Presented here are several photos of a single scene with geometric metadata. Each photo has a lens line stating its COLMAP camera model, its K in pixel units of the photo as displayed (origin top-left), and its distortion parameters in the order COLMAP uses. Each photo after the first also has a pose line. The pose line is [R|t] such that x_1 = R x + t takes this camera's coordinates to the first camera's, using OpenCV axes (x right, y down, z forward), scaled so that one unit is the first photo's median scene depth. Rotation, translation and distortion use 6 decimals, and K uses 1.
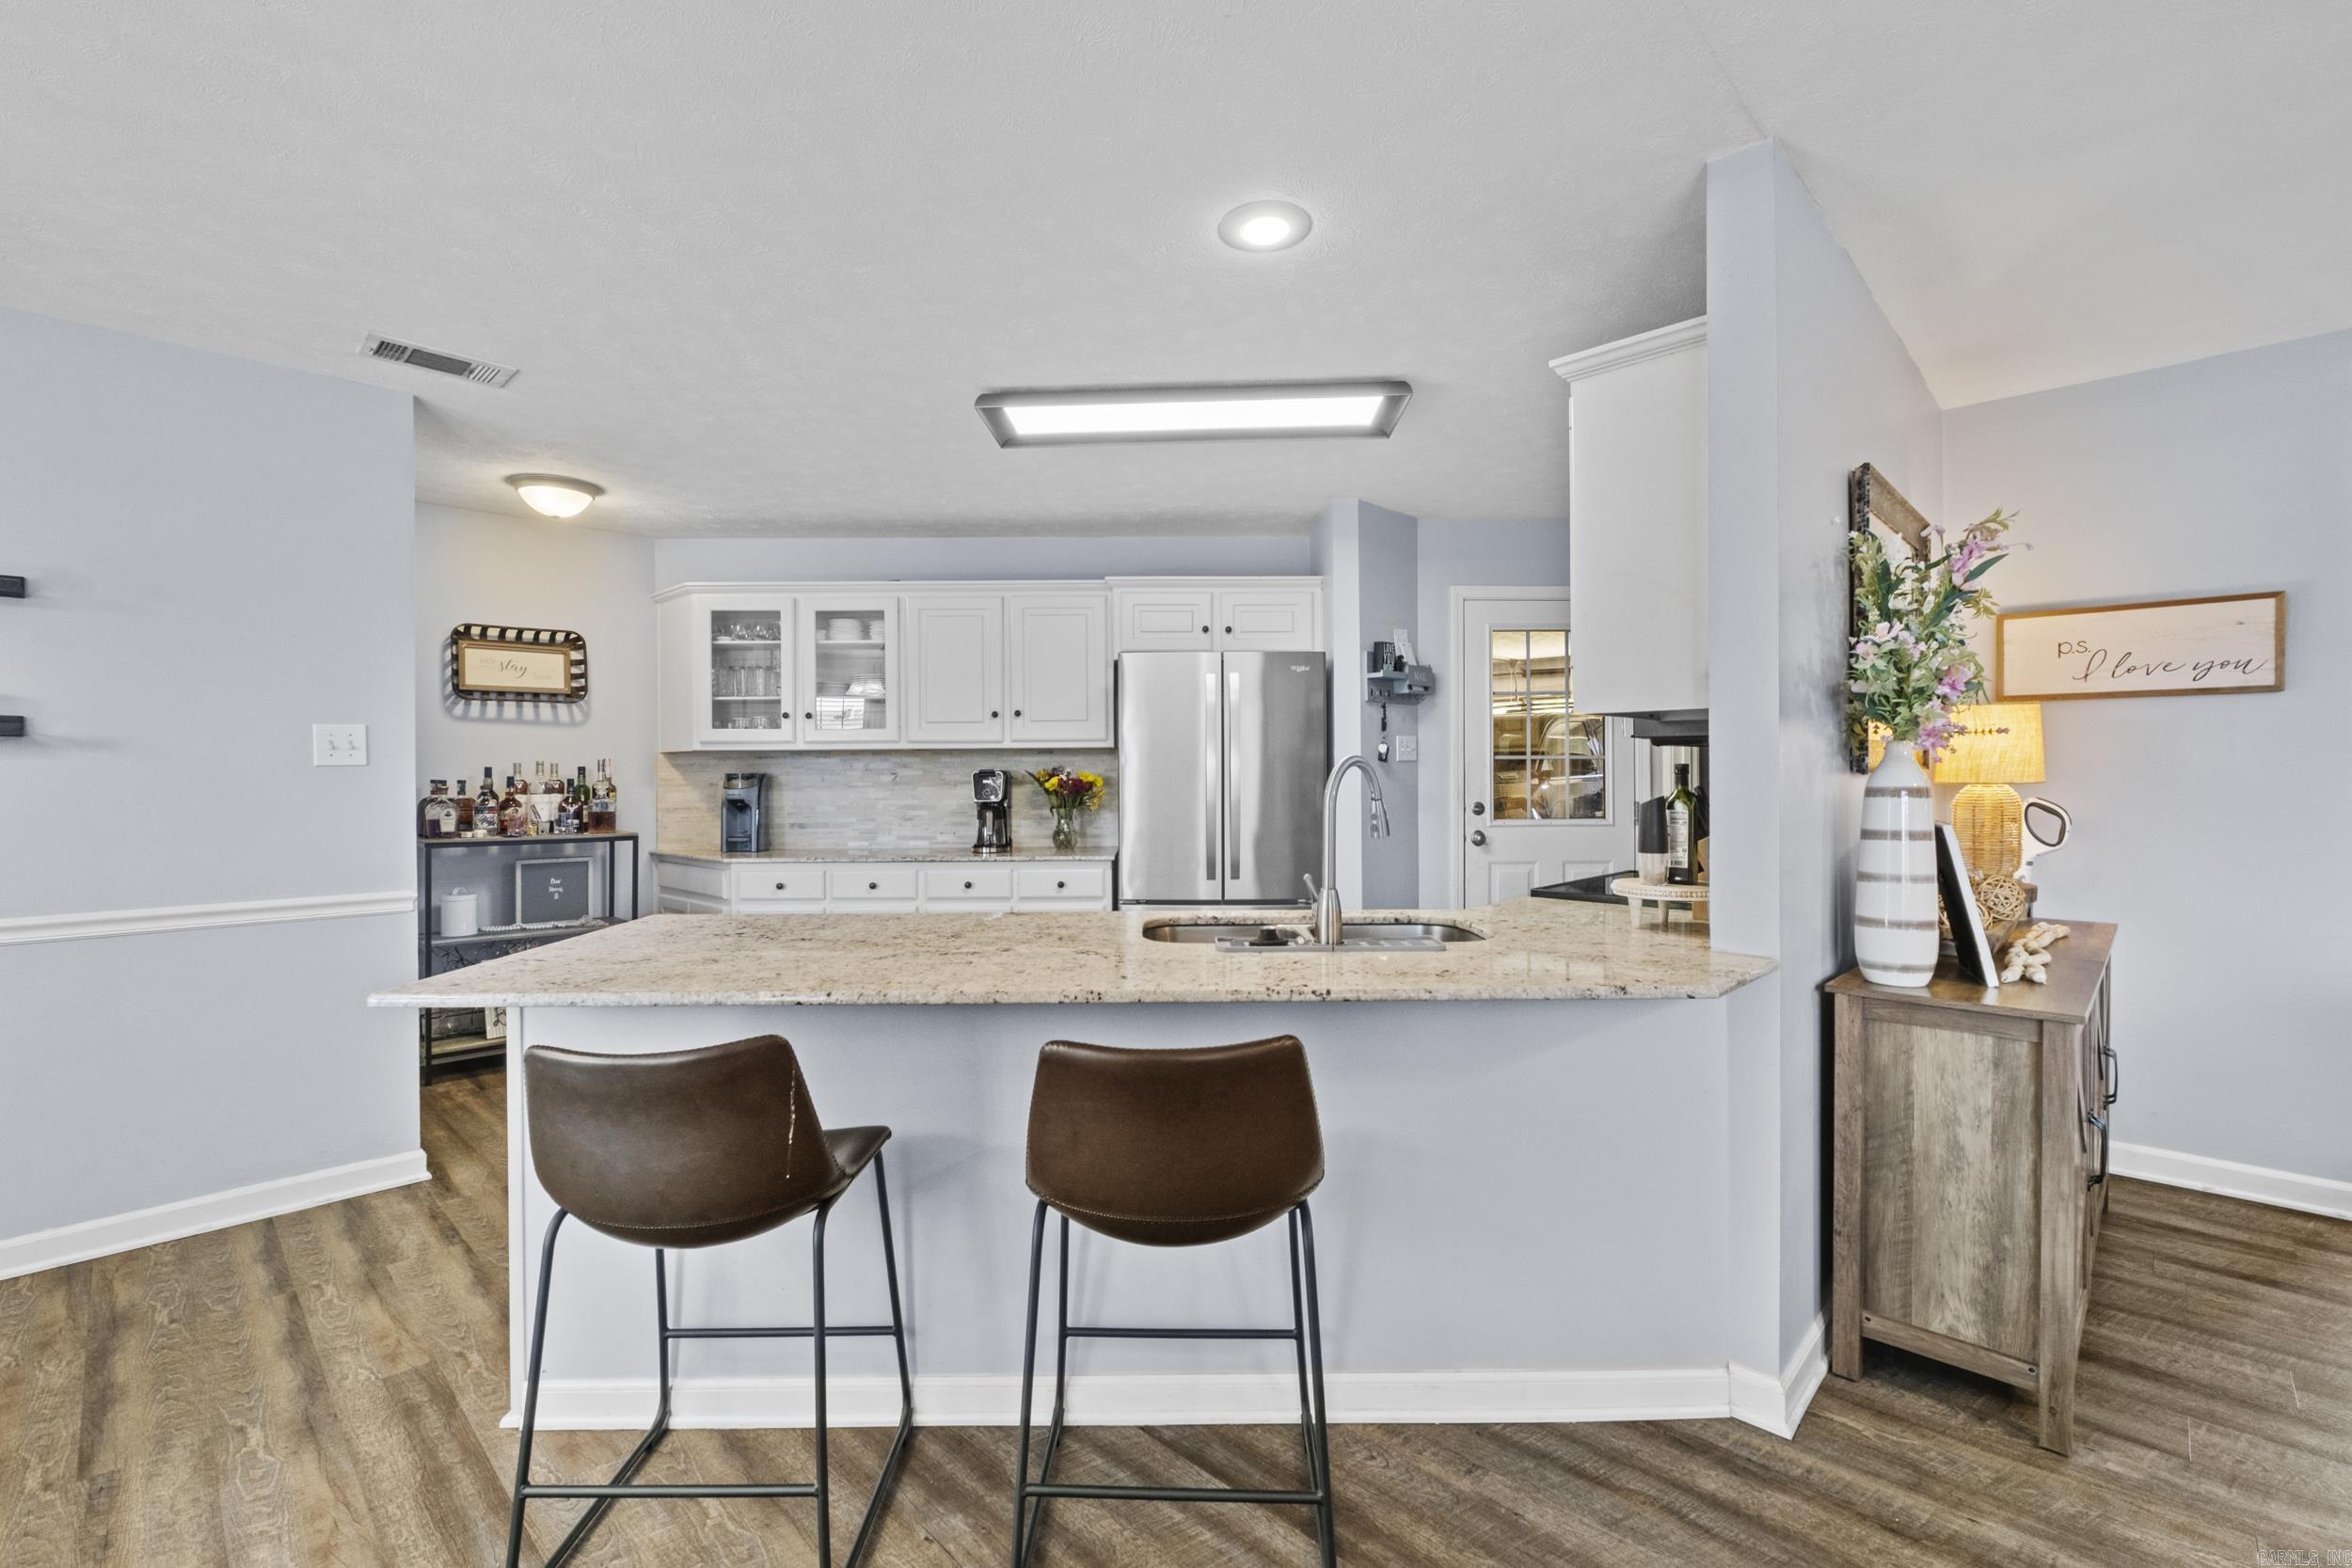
lens RADIAL K [[1029.2, 0, 1171.6], [0, 1029.2, 788.2], [0, 0, 1]] dist [-0.013994, 0.001580]
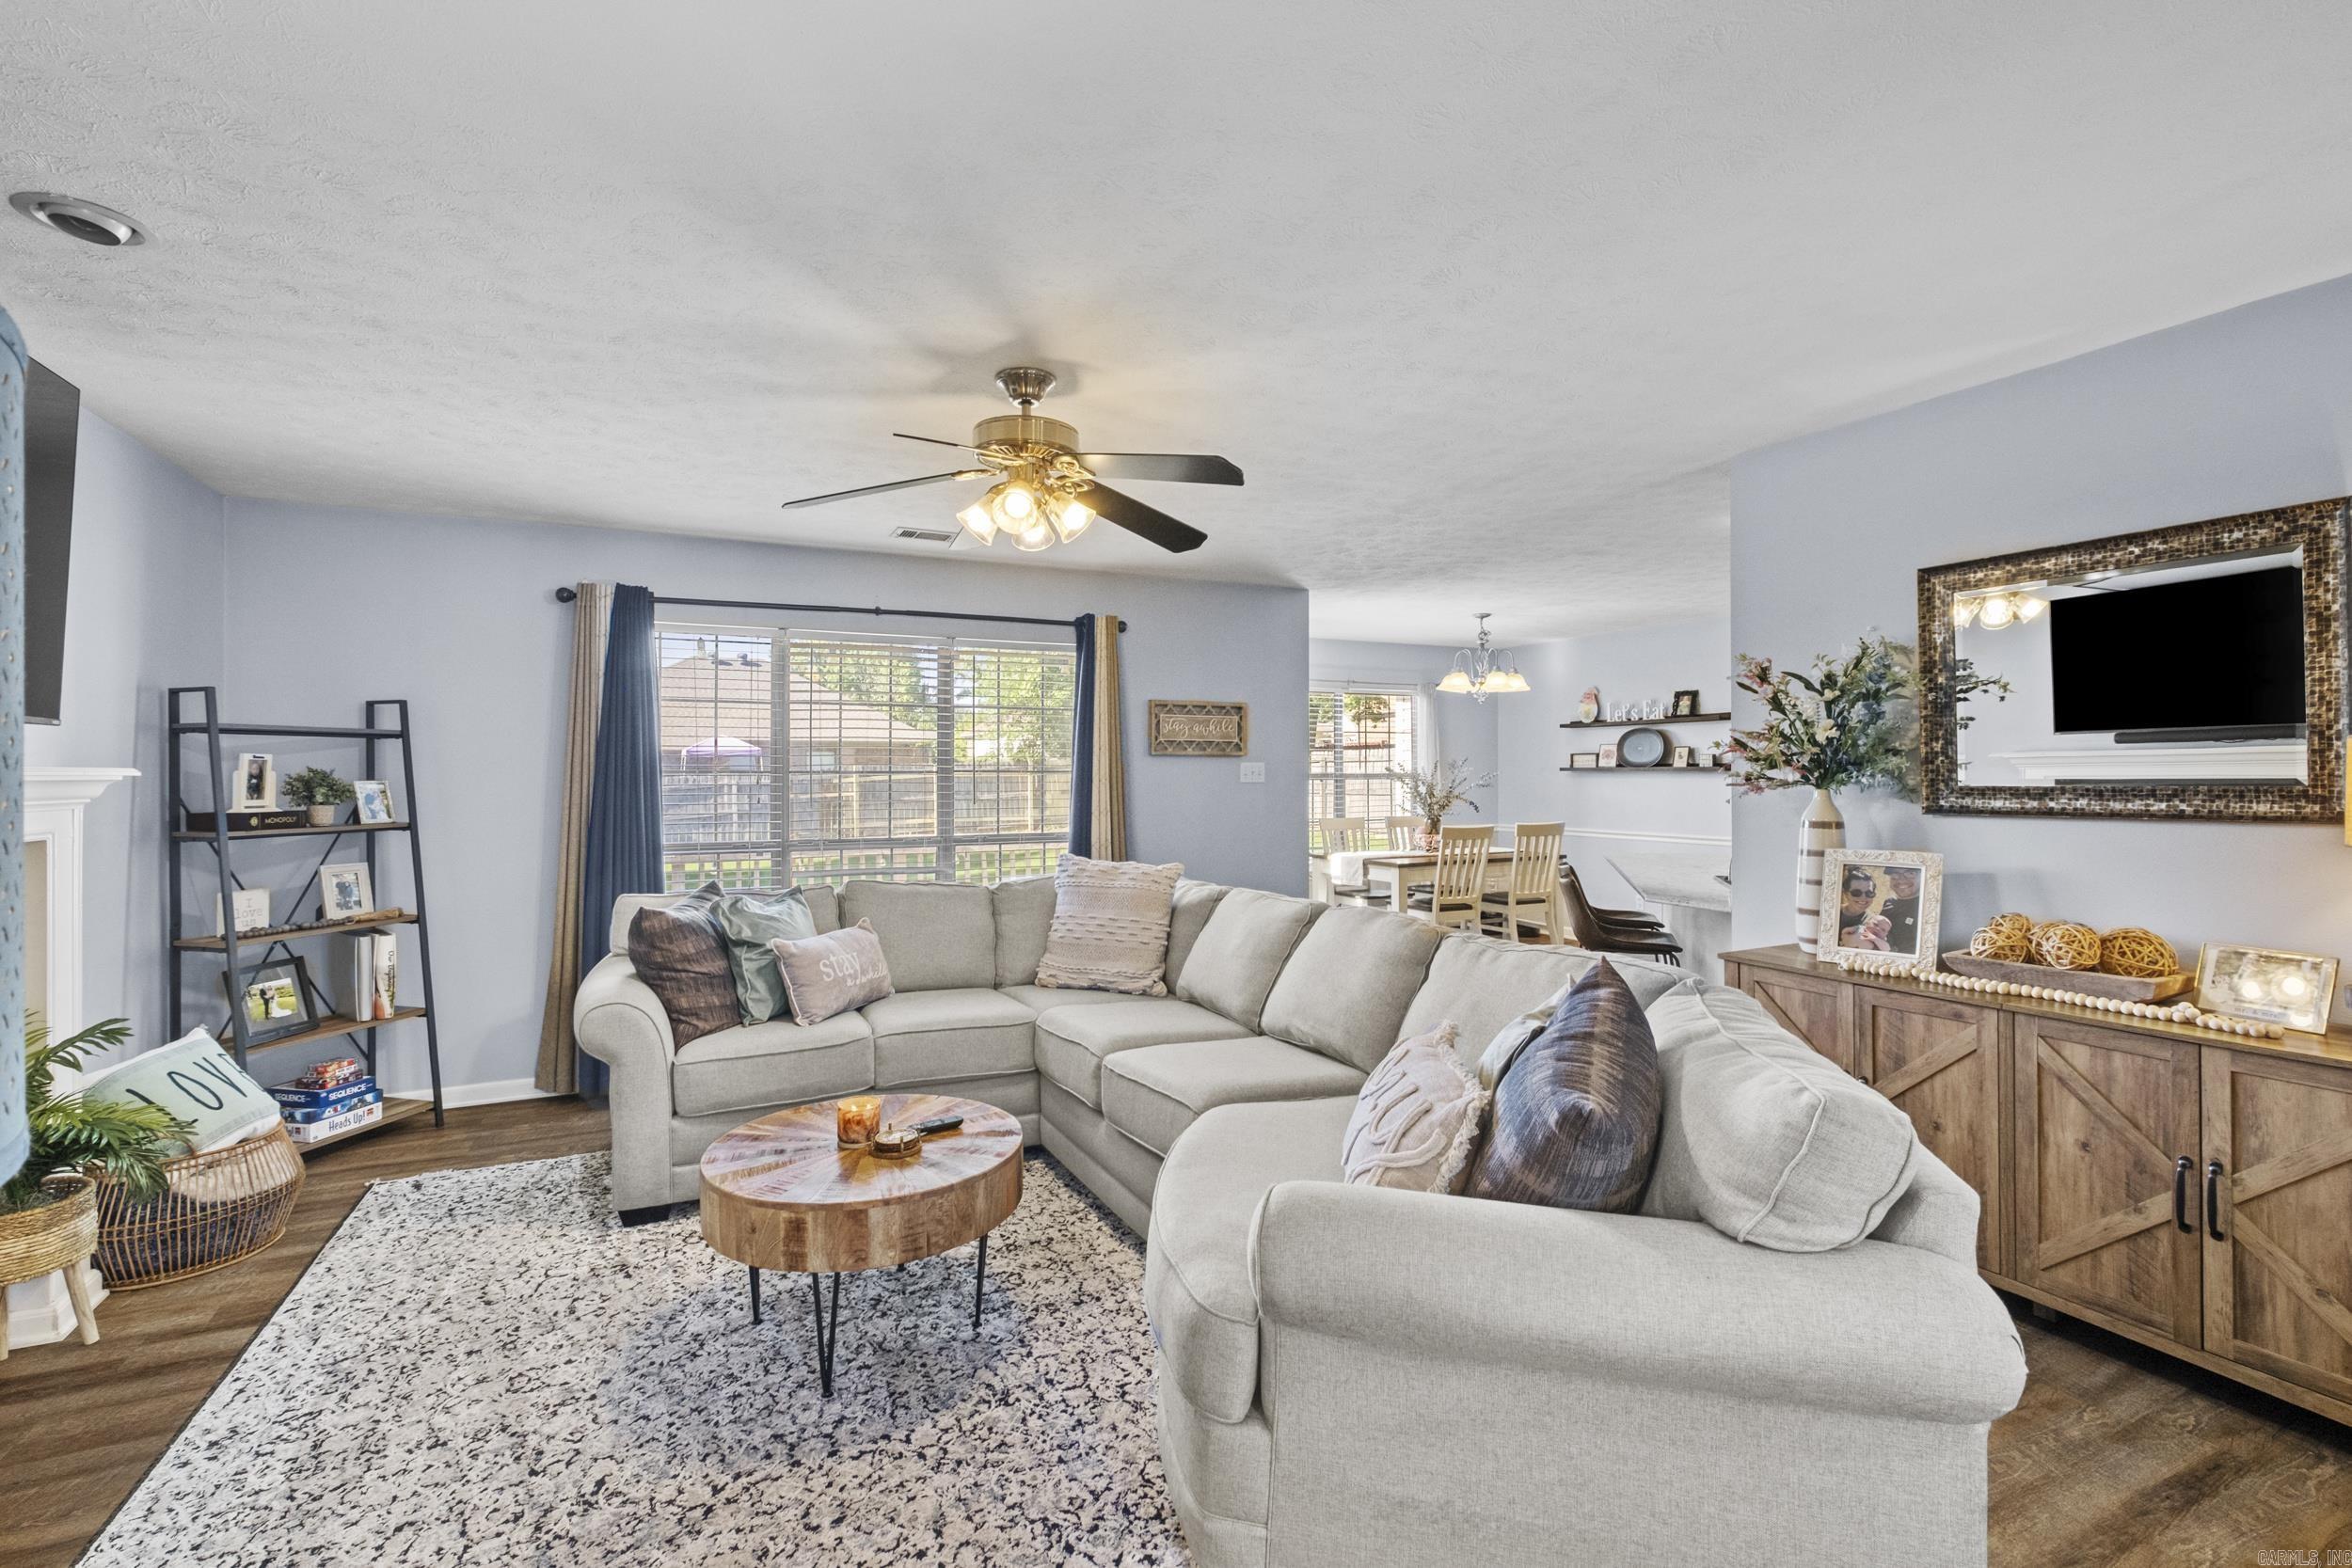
lens RADIAL K [[1029.2, 0, 1145.3], [0, 1029.2, 773.8], [0, 0, 1]] dist [-0.013994, 0.001580]
pose [[-0.346731, 0.009392, -0.937918, 1.136806], [-0.007005, 0.999896, 0.012602, -0.038090], [0.937939, 0.010939, -0.346629, 0.275168]]
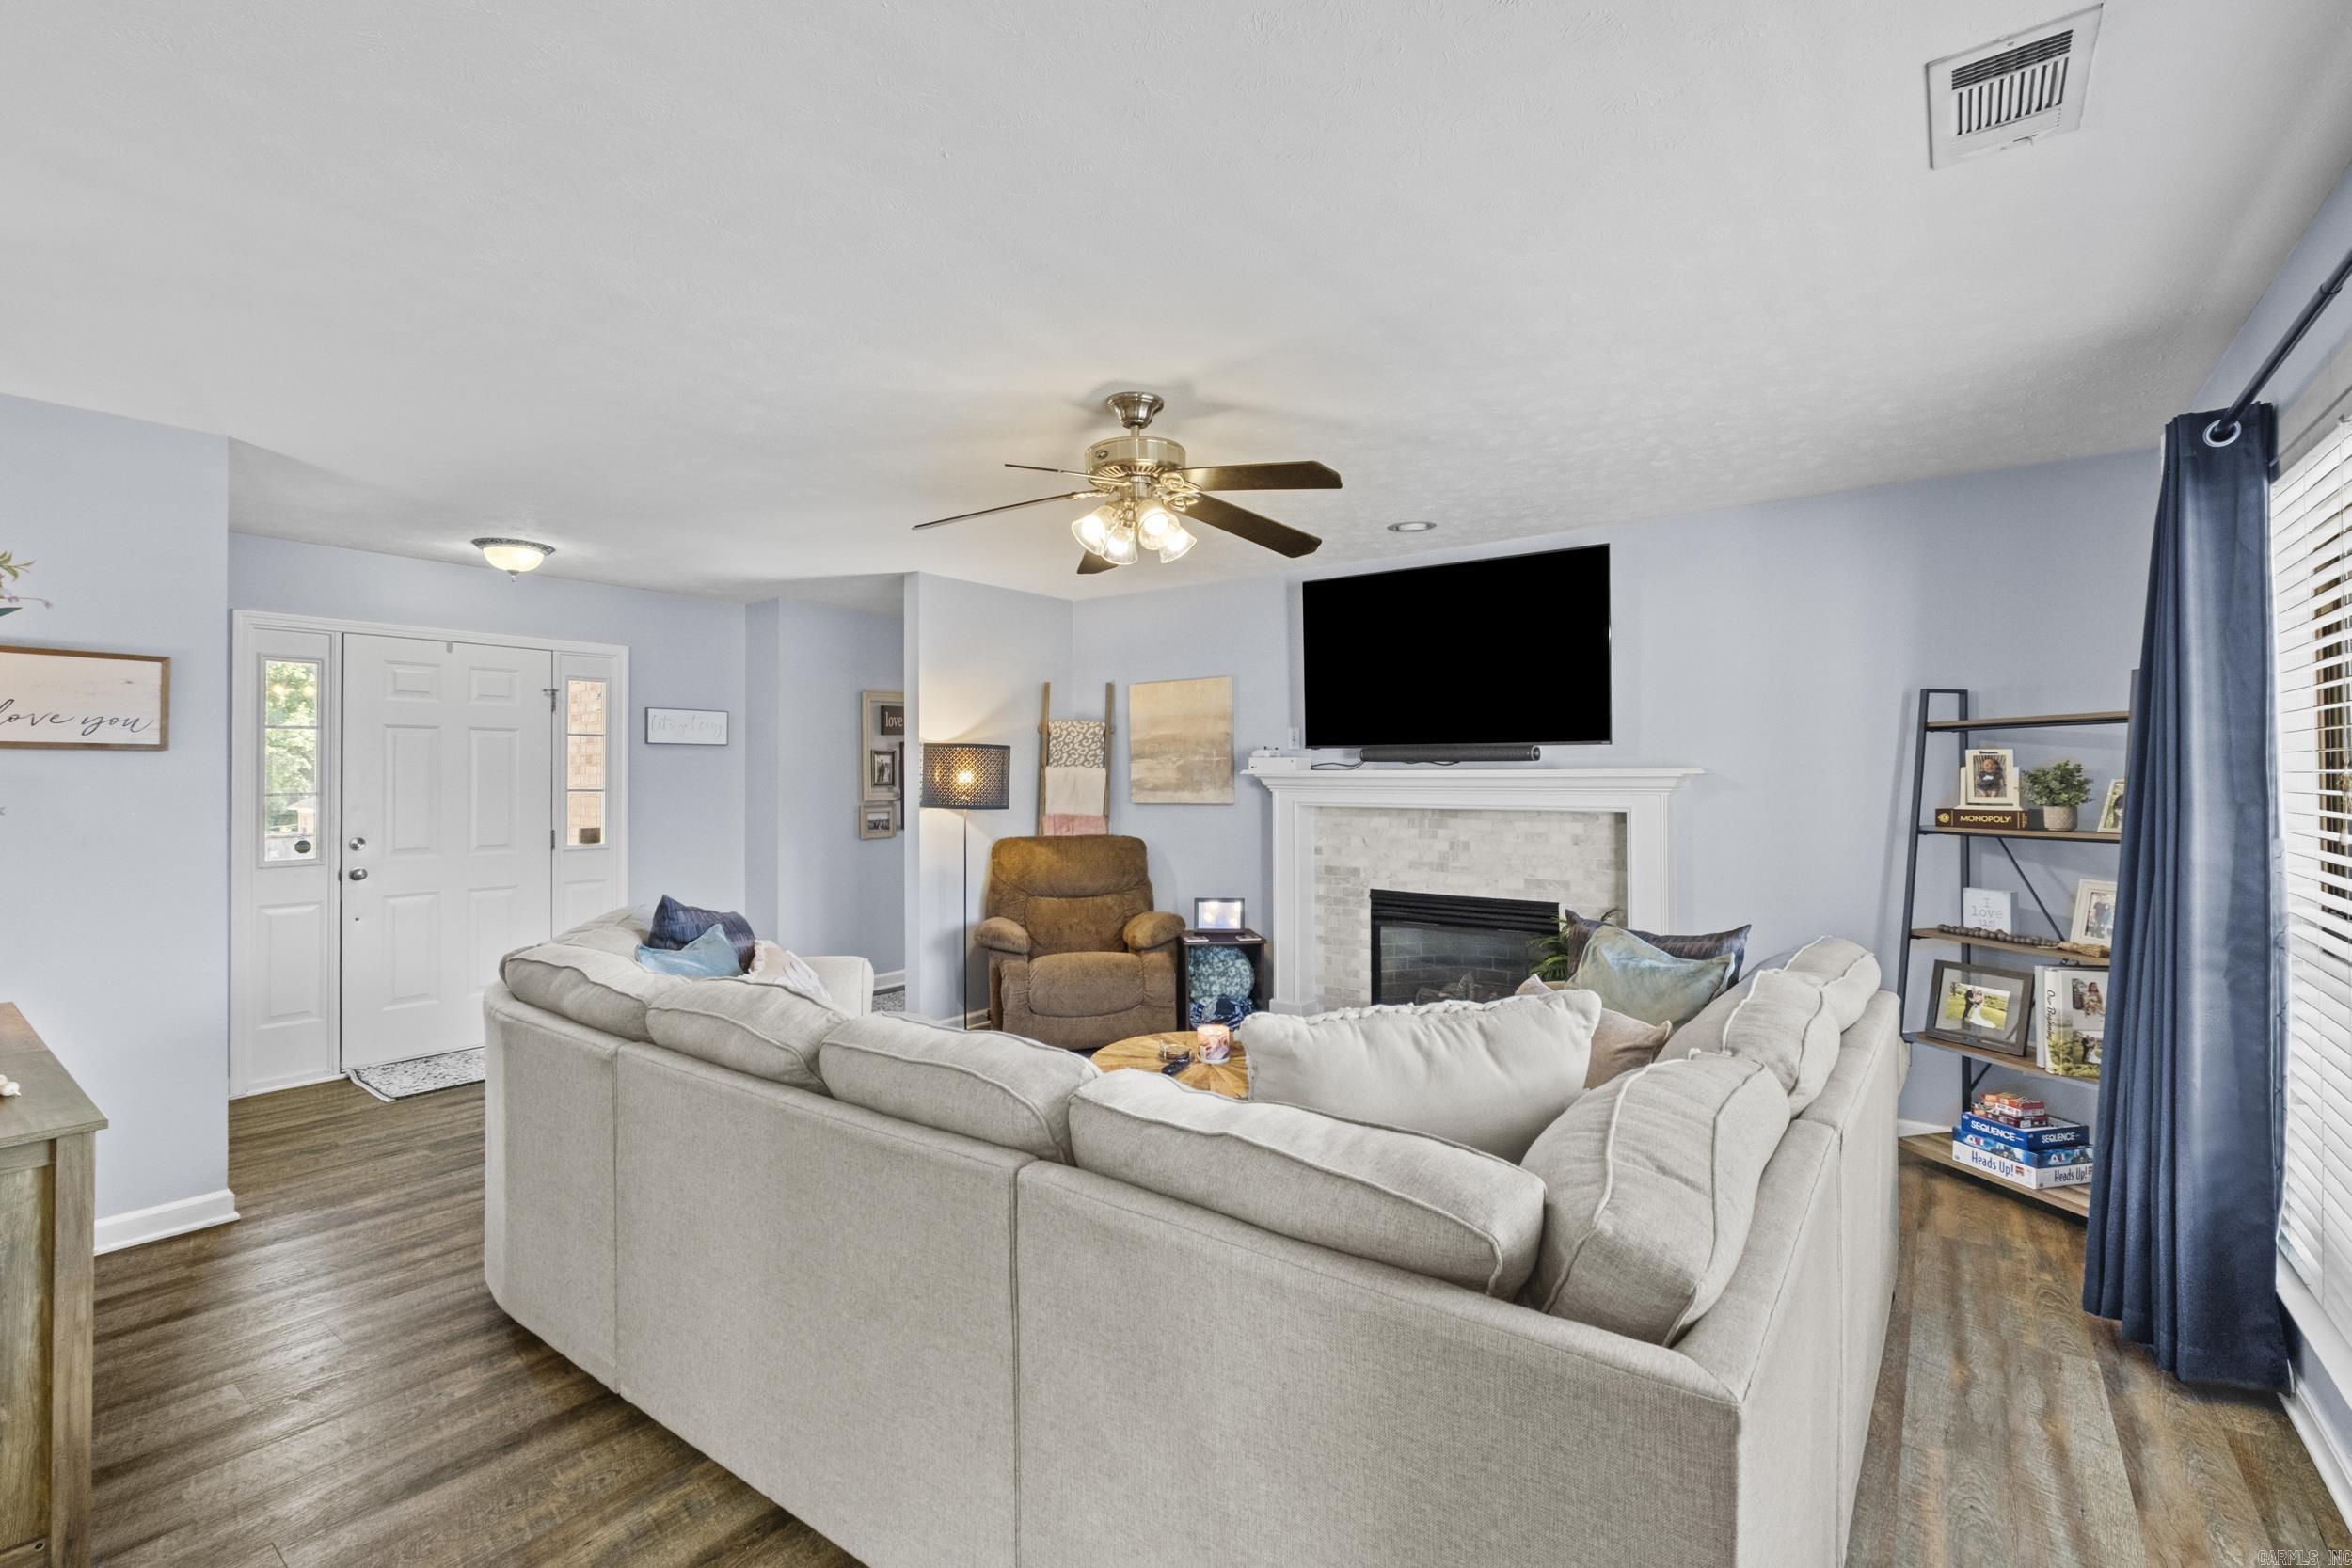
lens RADIAL K [[1029.2, 0, 1169.7], [0, 1029.2, 773.4], [0, 0, 1]] dist [-0.013994, 0.001580]
pose [[-0.130616, 0.013696, 0.991338, -0.058133], [0.019322, 0.999750, -0.011267, -0.023858], [-0.991245, 0.017683, -0.130848, 0.059572]]
